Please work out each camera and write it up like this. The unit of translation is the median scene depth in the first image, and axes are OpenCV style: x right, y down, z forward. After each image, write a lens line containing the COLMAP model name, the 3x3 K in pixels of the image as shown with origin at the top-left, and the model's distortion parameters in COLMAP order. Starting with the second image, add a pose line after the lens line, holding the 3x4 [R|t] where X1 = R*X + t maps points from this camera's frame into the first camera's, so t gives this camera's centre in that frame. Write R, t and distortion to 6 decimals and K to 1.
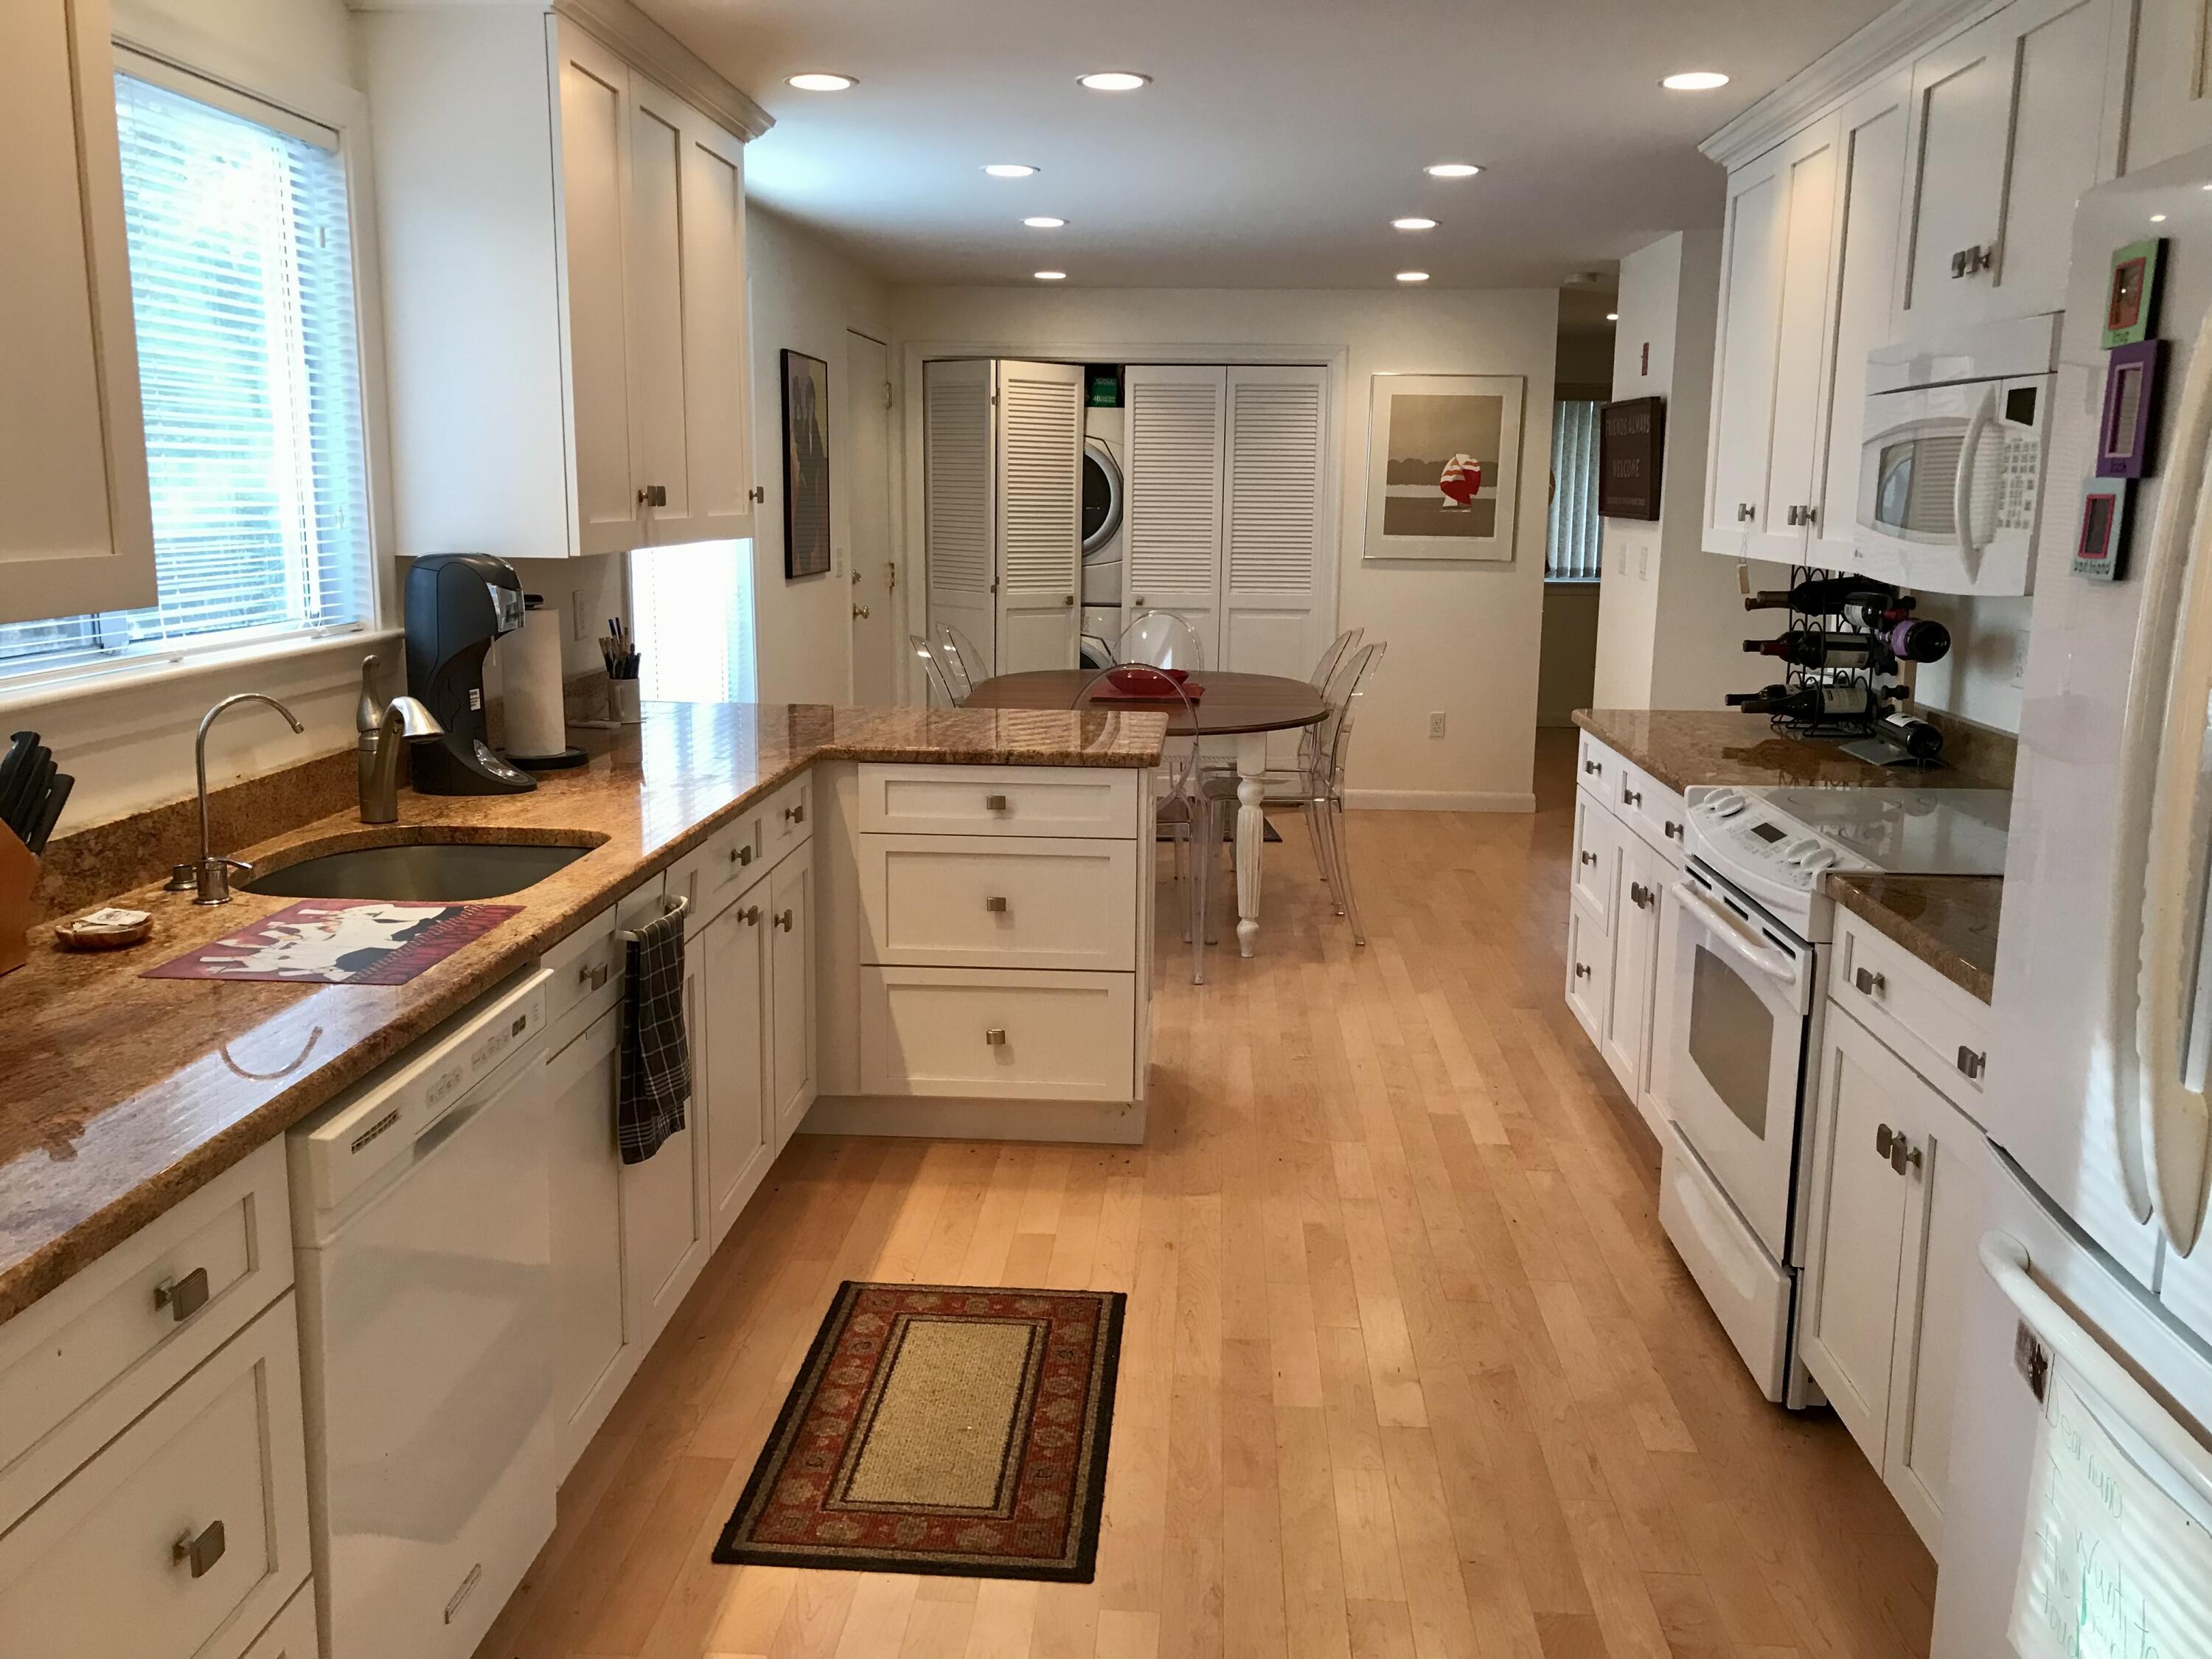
lens RADIAL K [[1814.2, 0, 1097.4], [0, 1814.2, 818.9], [0, 0, 1]] dist [0.026559, -0.018451]
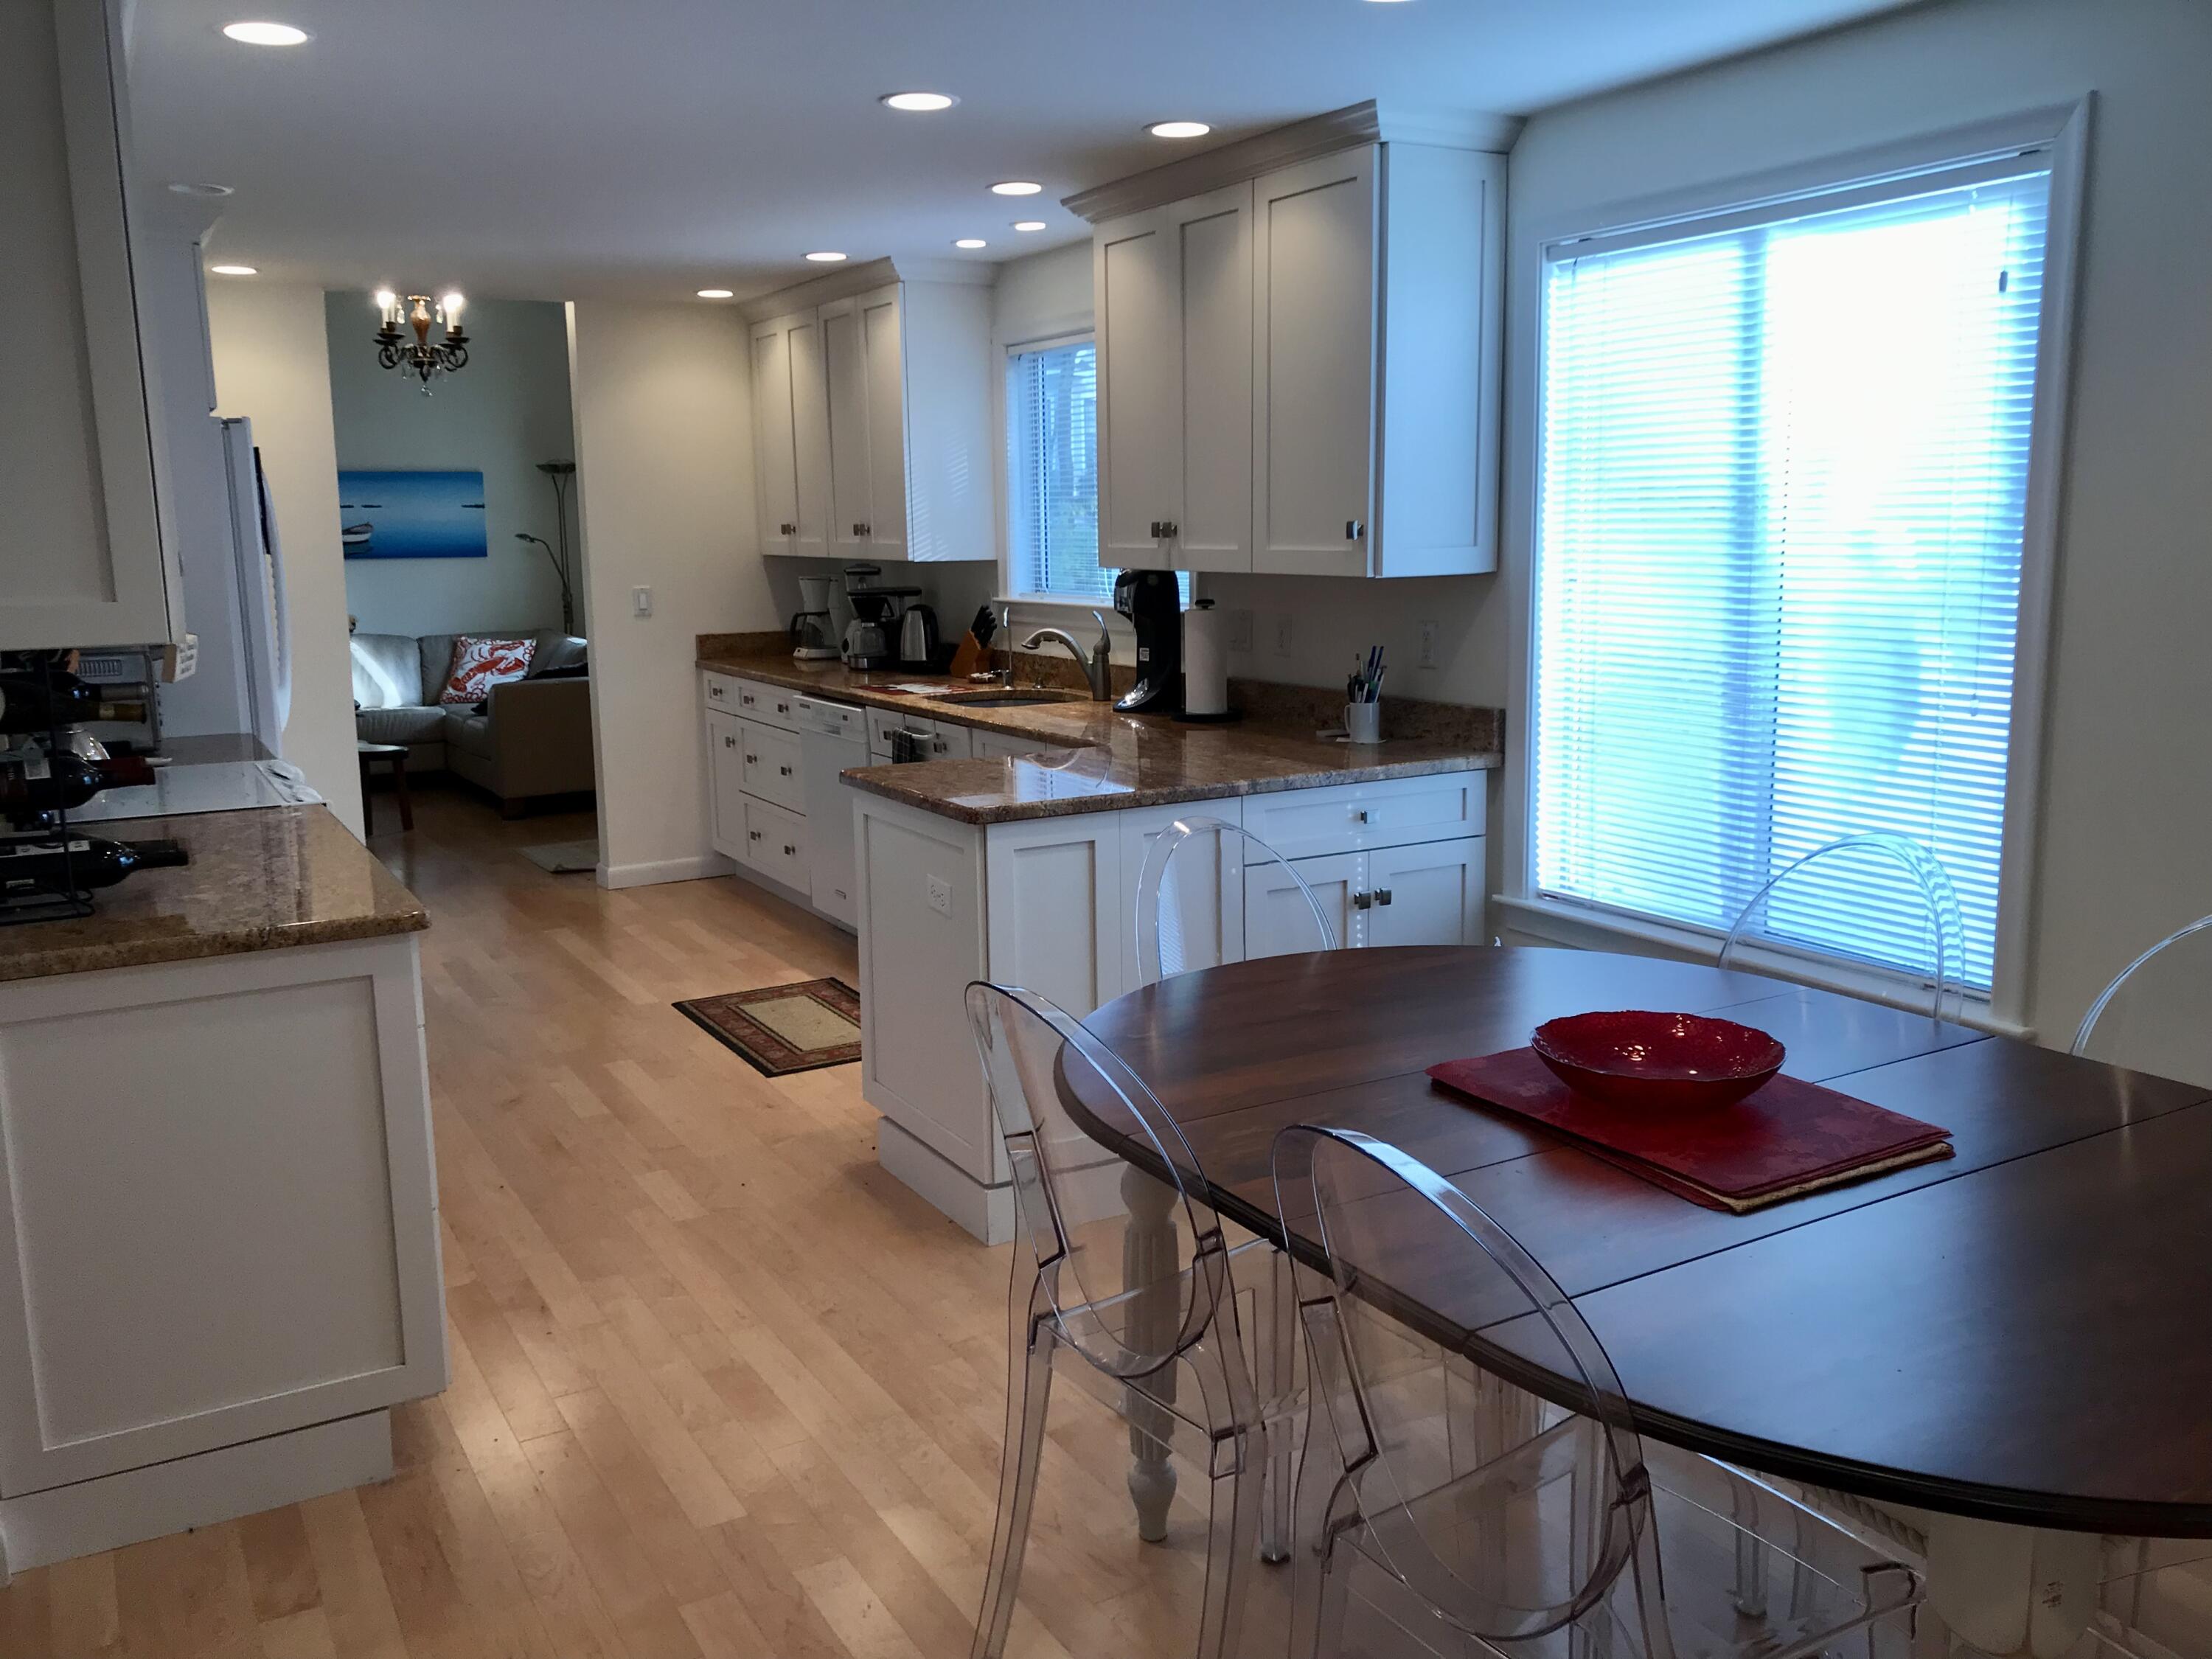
lens RADIAL K [[1837.7, 0, 1092.9], [0, 1837.7, 808.9], [0, 0, 1]] dist [0.060696, -0.008821]
pose [[-0.837281, 0.094791, -0.538493, 0.713051], [-0.089374, 0.947885, 0.305821, -0.517042], [0.539418, 0.304186, -0.785174, 2.786831]]
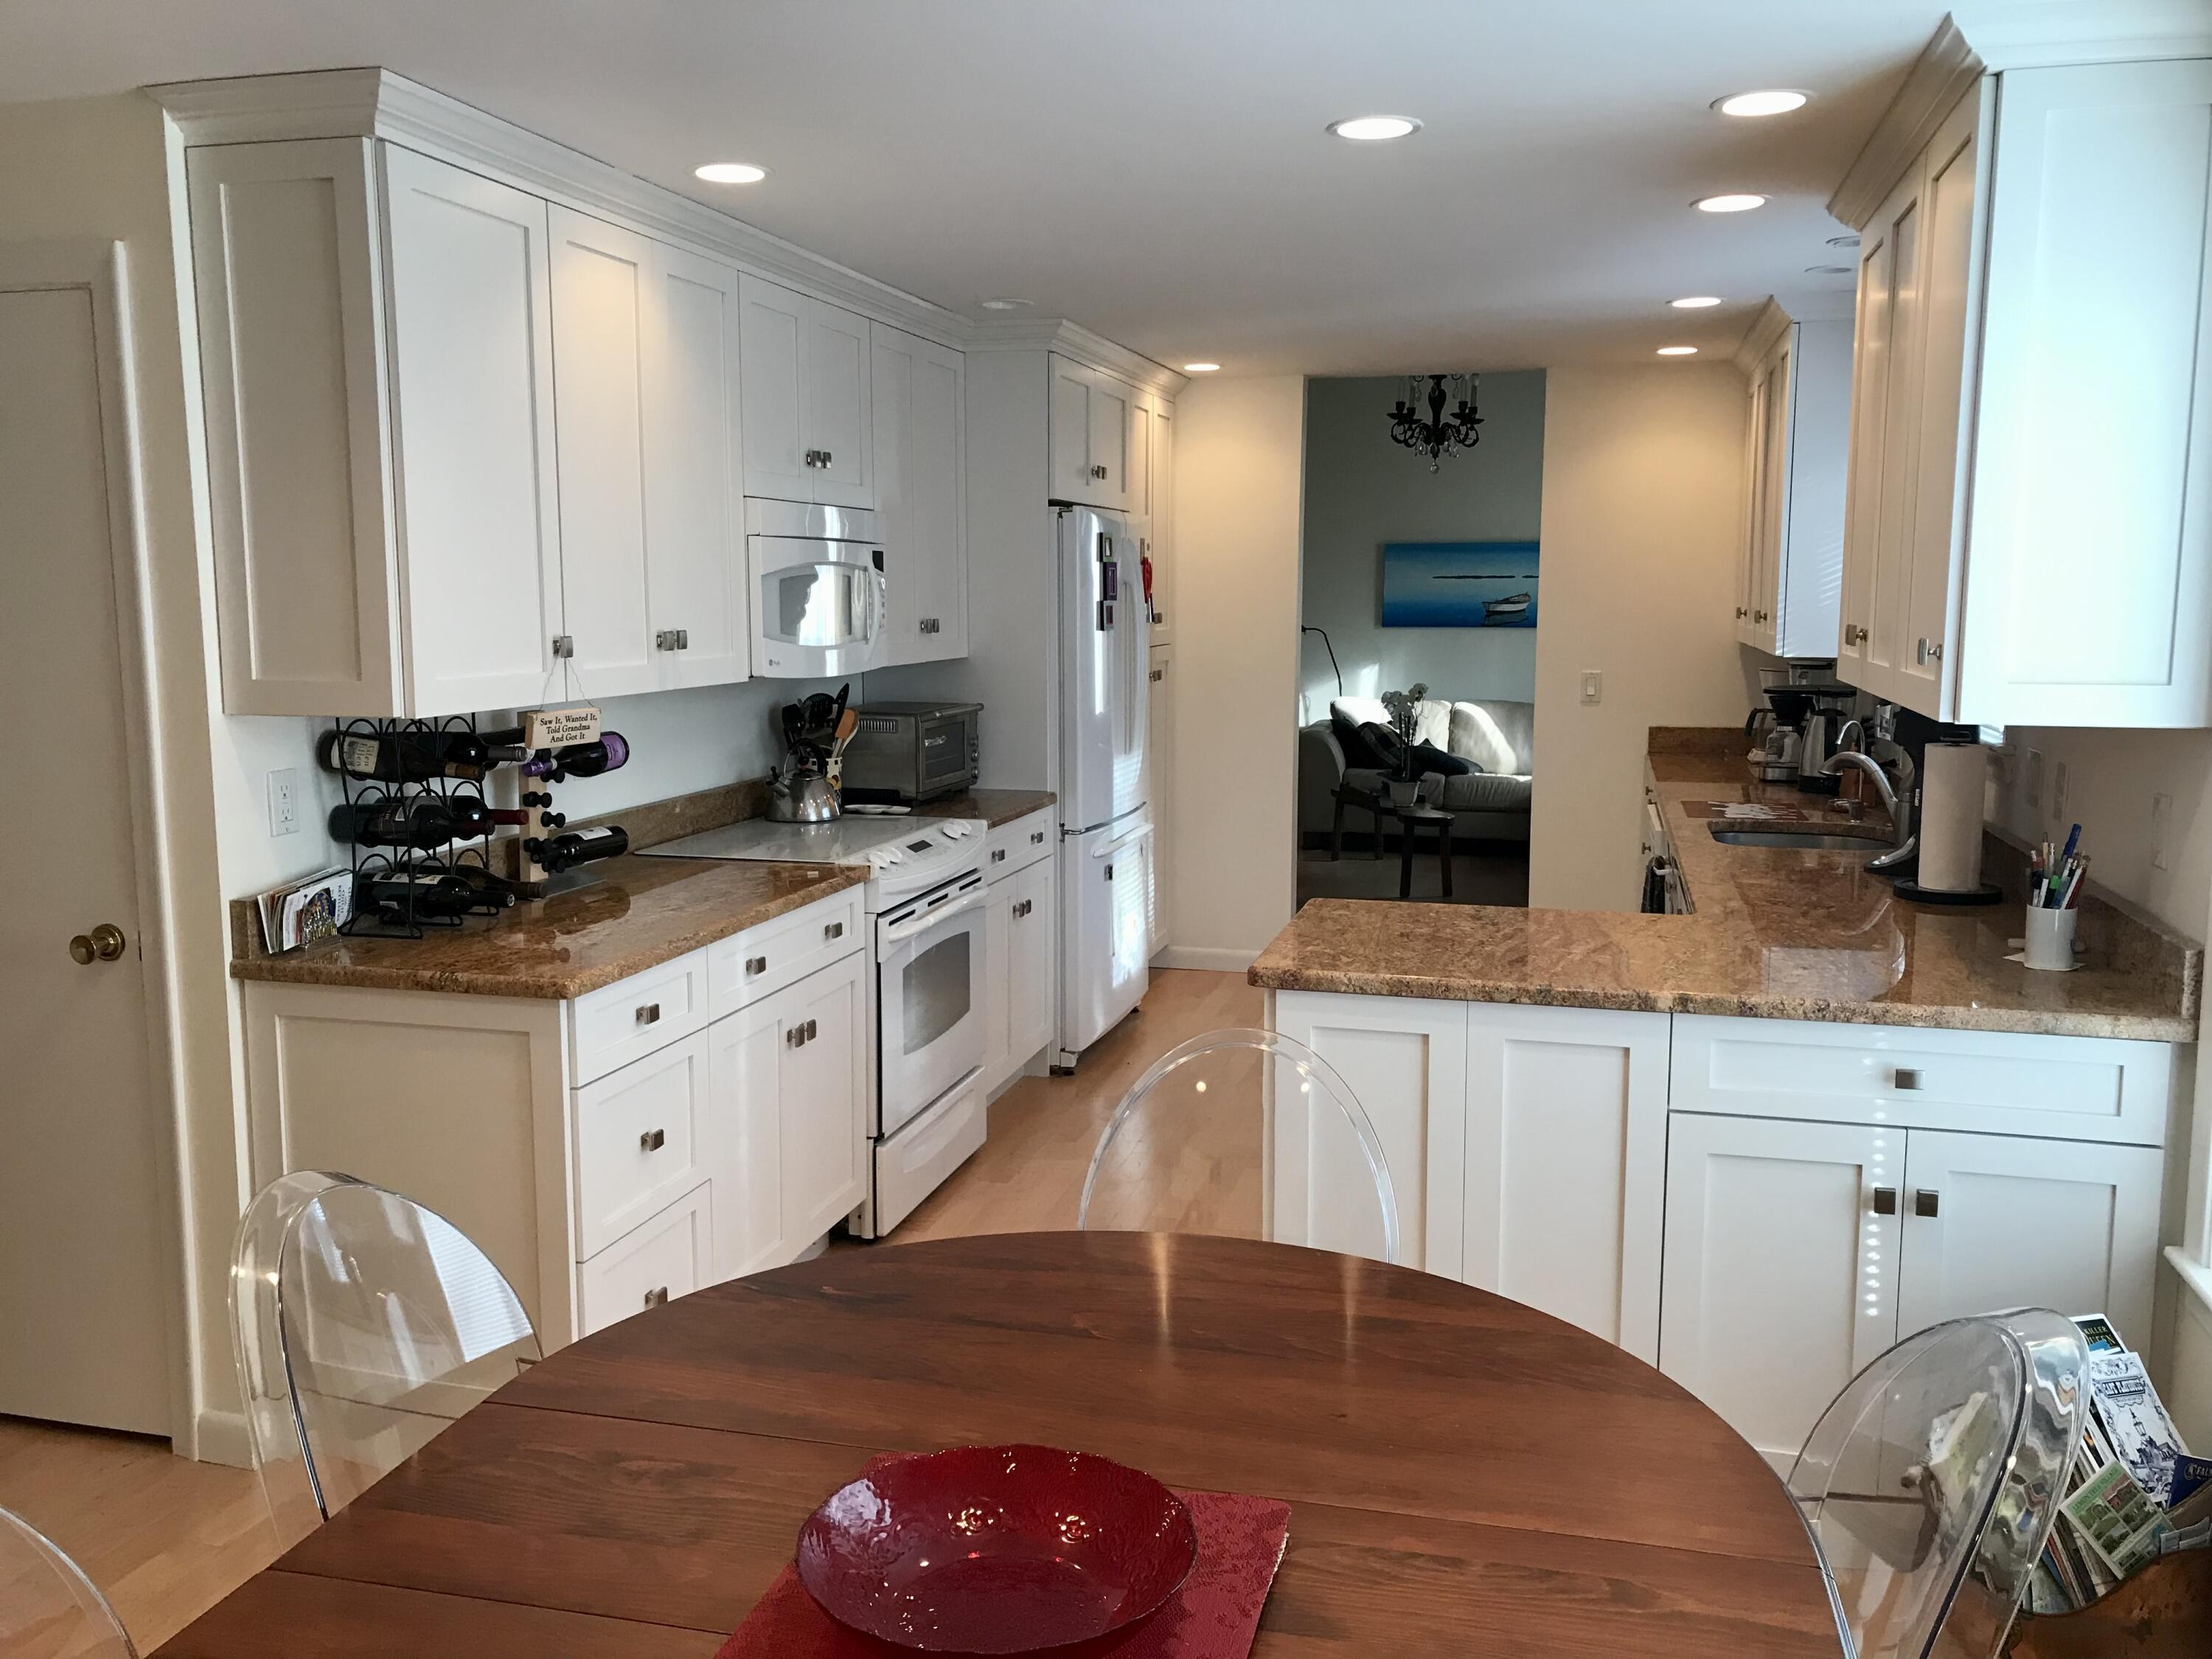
lens RADIAL K [[1814.2, 0, 1097.4], [0, 1814.2, 818.9], [0, 0, 1]] dist [0.026559, -0.018451]
pose [[-0.980497, -0.033397, 0.193677, -0.088226], [0.028297, 0.951199, 0.307277, -0.525649], [-0.194488, 0.306764, -0.931703, 2.695370]]
